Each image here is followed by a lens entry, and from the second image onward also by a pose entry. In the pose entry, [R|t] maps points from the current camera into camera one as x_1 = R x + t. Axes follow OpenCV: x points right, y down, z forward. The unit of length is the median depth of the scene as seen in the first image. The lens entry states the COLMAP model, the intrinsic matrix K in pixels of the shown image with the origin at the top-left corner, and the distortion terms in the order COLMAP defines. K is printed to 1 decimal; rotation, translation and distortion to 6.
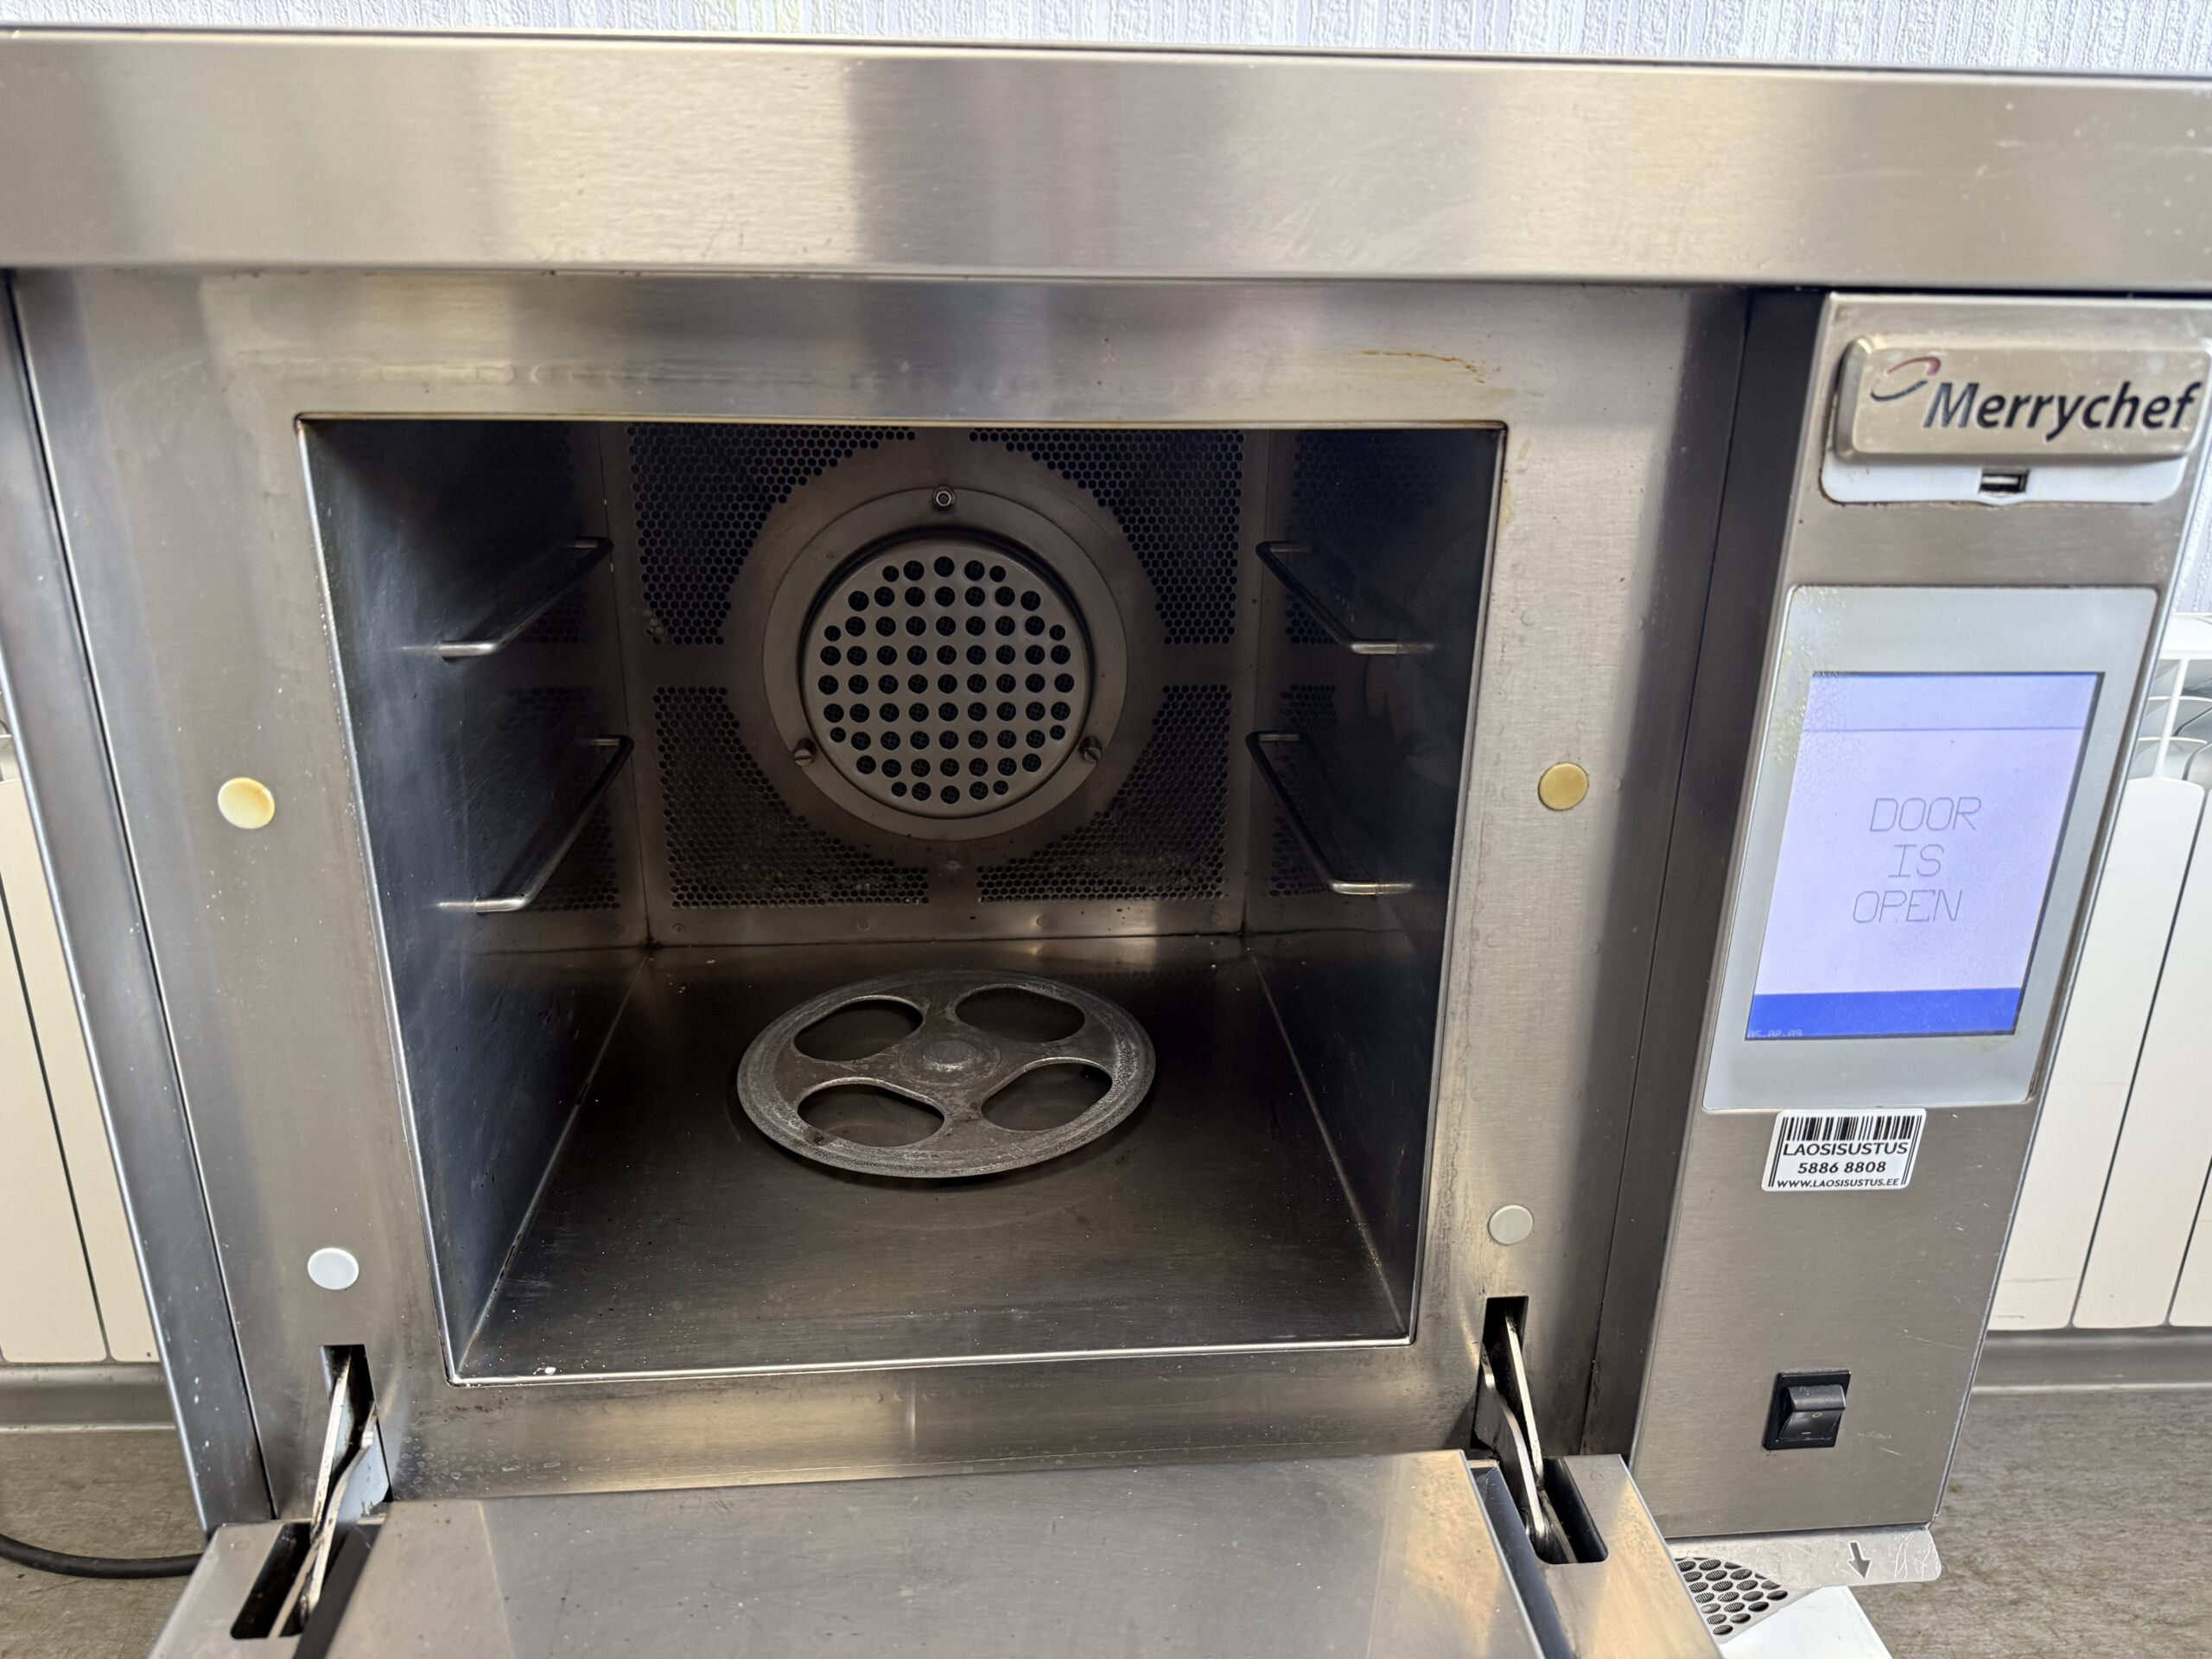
lens RADIAL K [[1608.8, 0, 1101.0], [0, 1608.8, 828.1], [0, 0, 1]] dist [-0.000122, -0.009598]
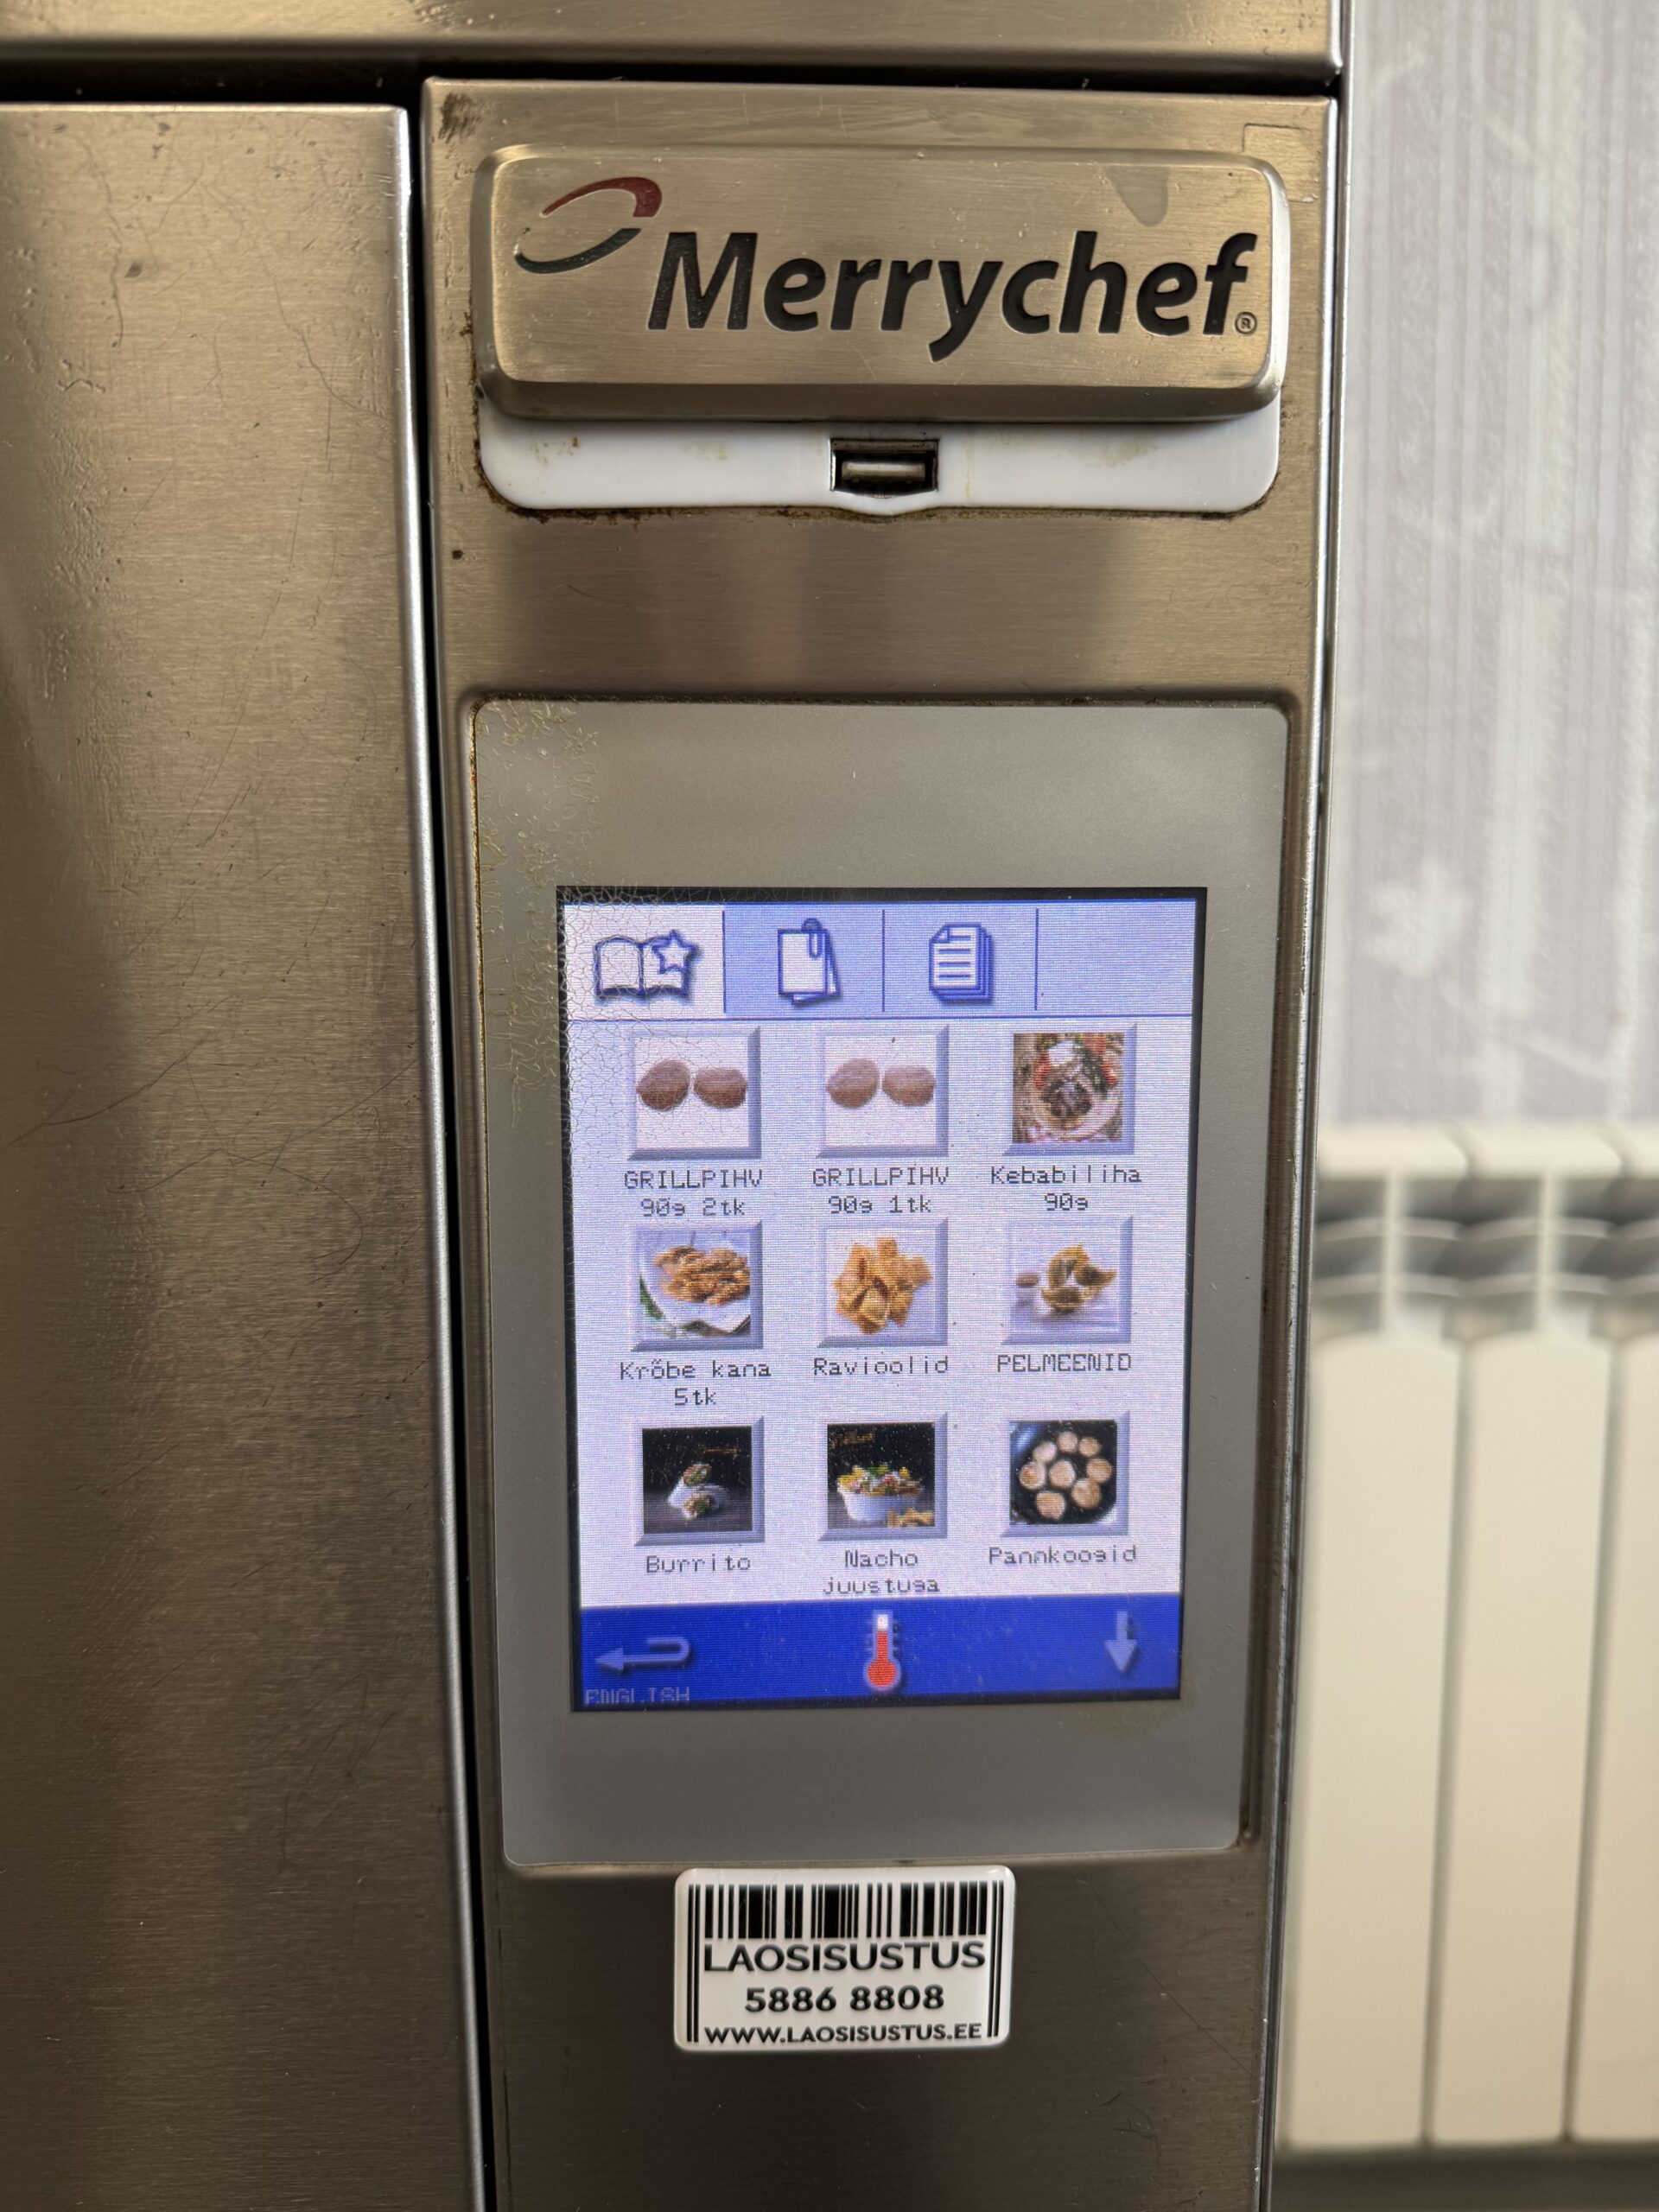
lens RADIAL K [[1608.8, 0, 842.4], [0, 1608.8, 1100.4], [0, 0, 1]] dist [-0.000122, -0.009598]
pose [[0.999248, -0.015628, -0.035493, 0.440996], [0.007301, 0.974654, -0.223598, 0.057419], [0.038088, 0.223170, 0.974035, 0.452028]]
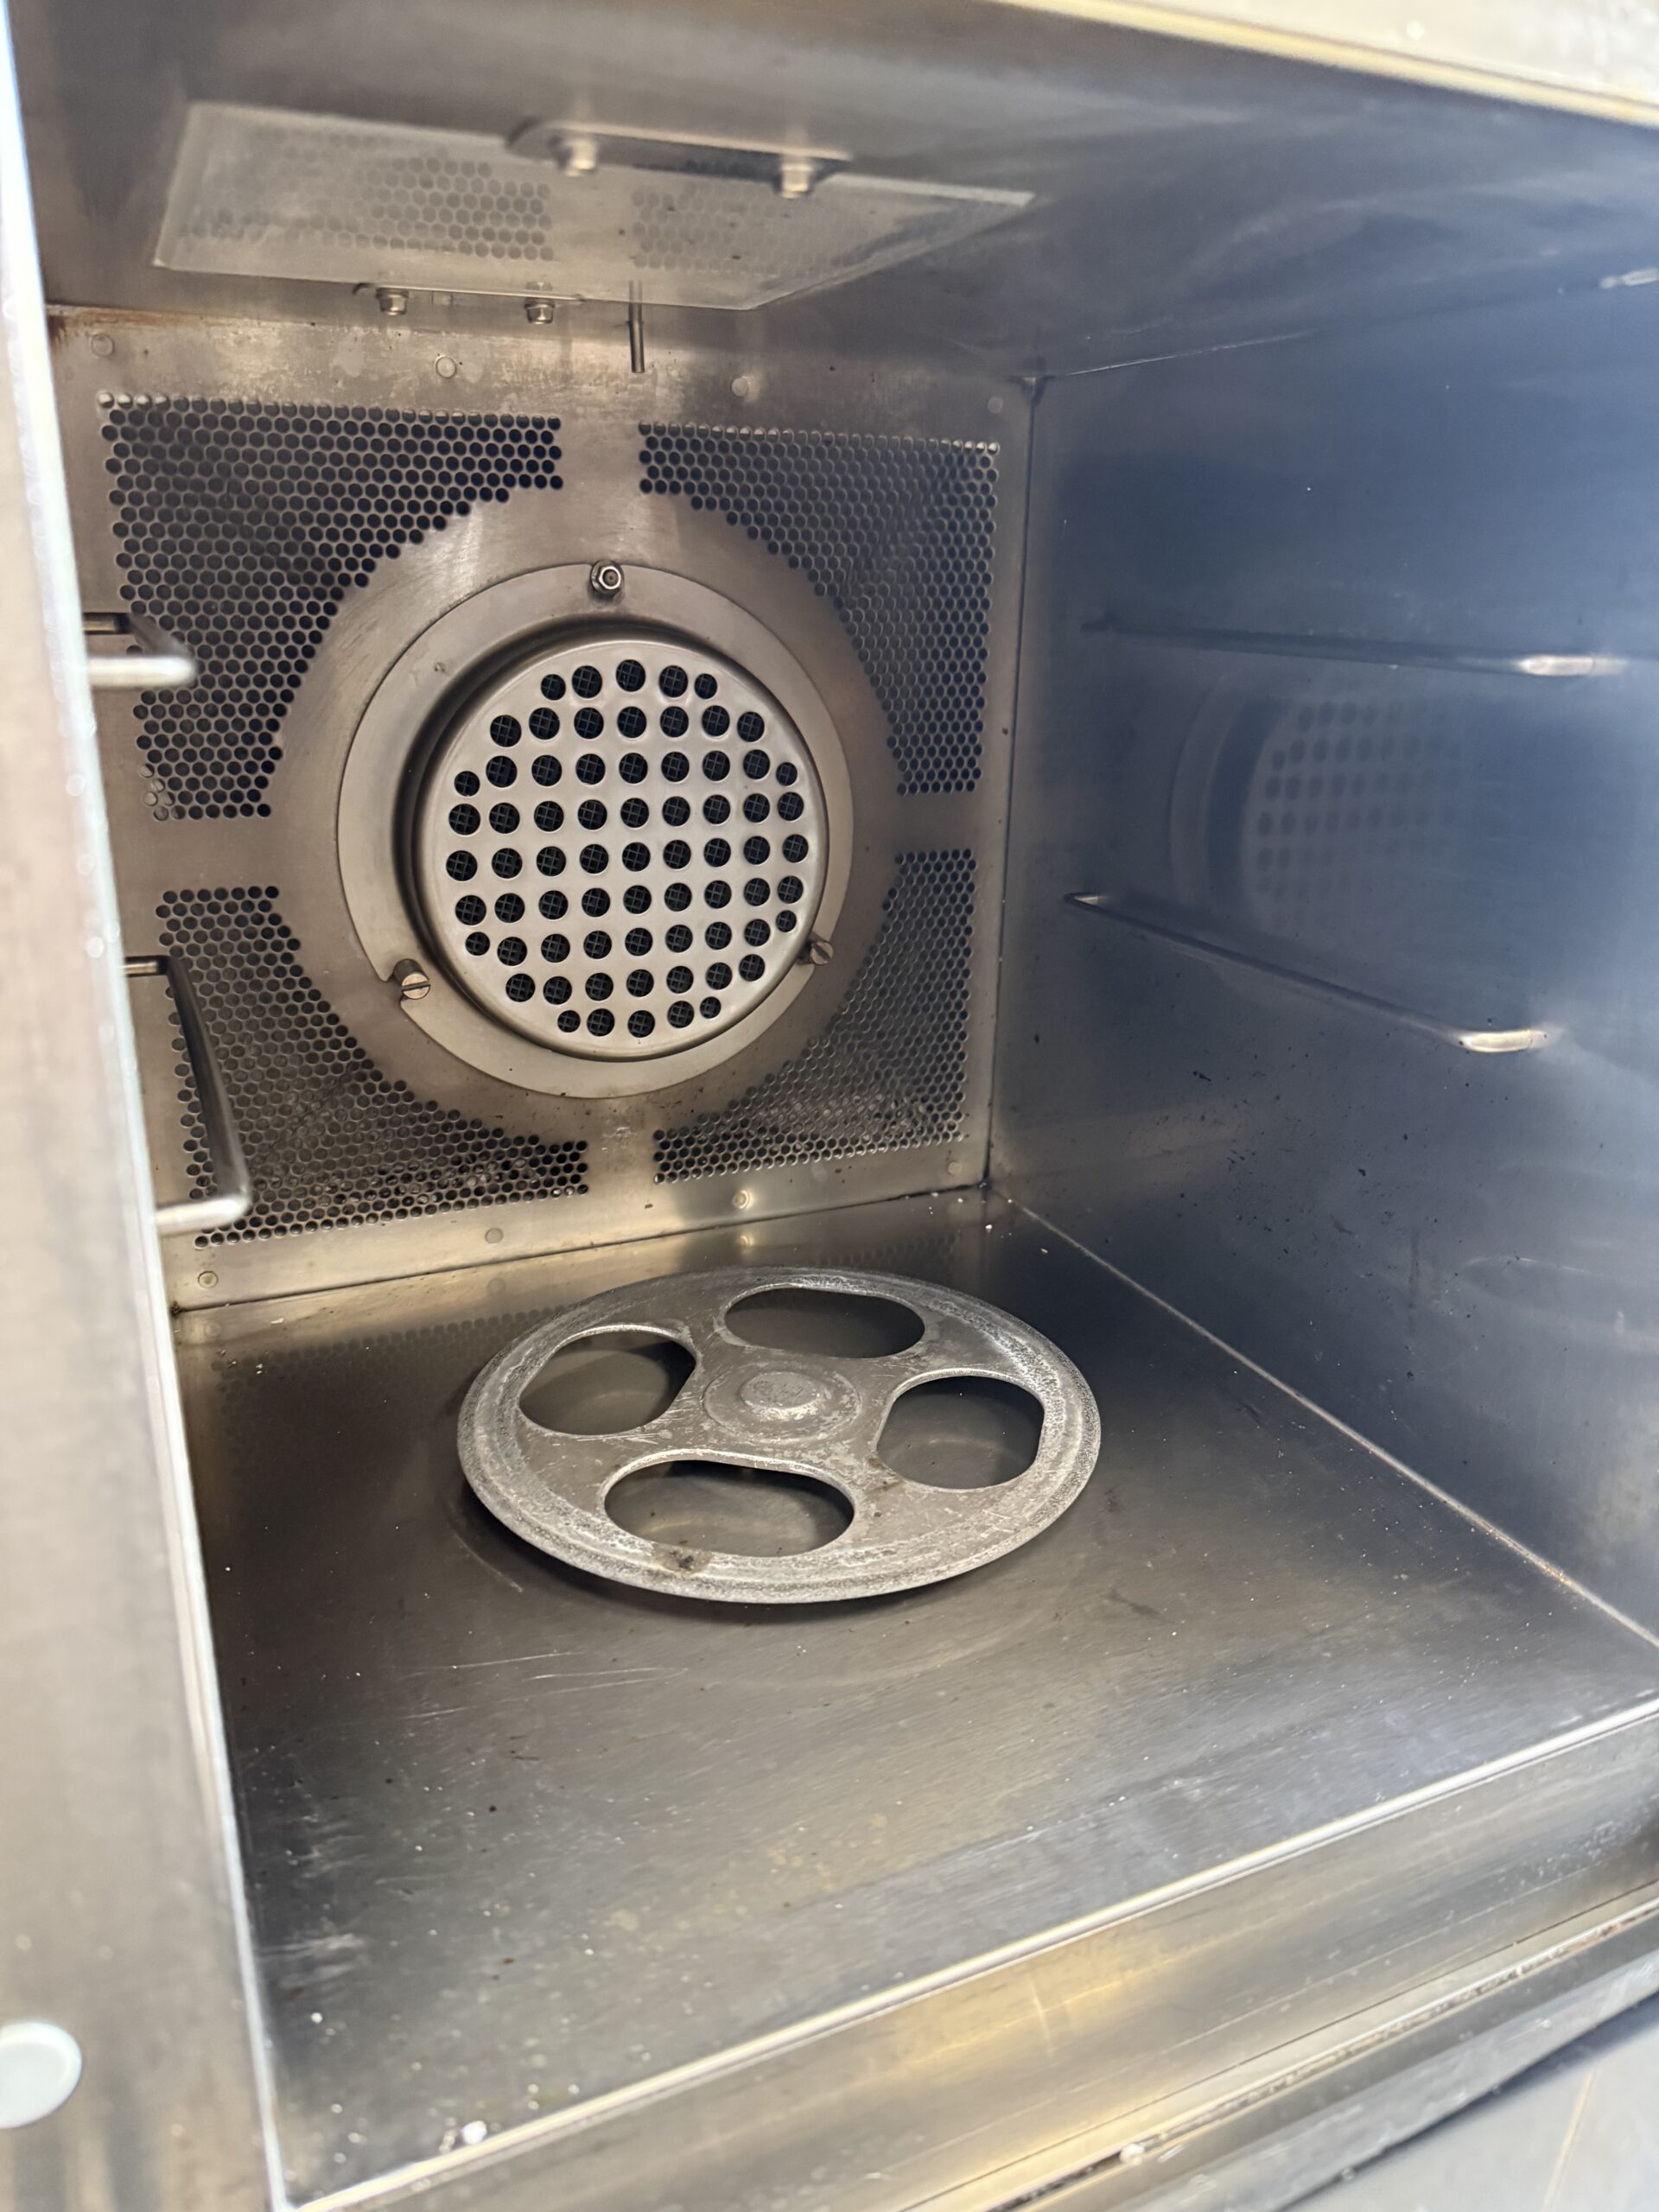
lens RADIAL K [[1608.8, 0, 818.7], [0, 1608.8, 1120.3], [0, 0, 1]] dist [-0.000122, -0.009598]
pose [[0.938319, -0.105133, 0.329400, -0.372996], [0.110415, 0.993882, 0.002689, 0.039505], [-0.327667, 0.033848, 0.944187, 0.490671]]
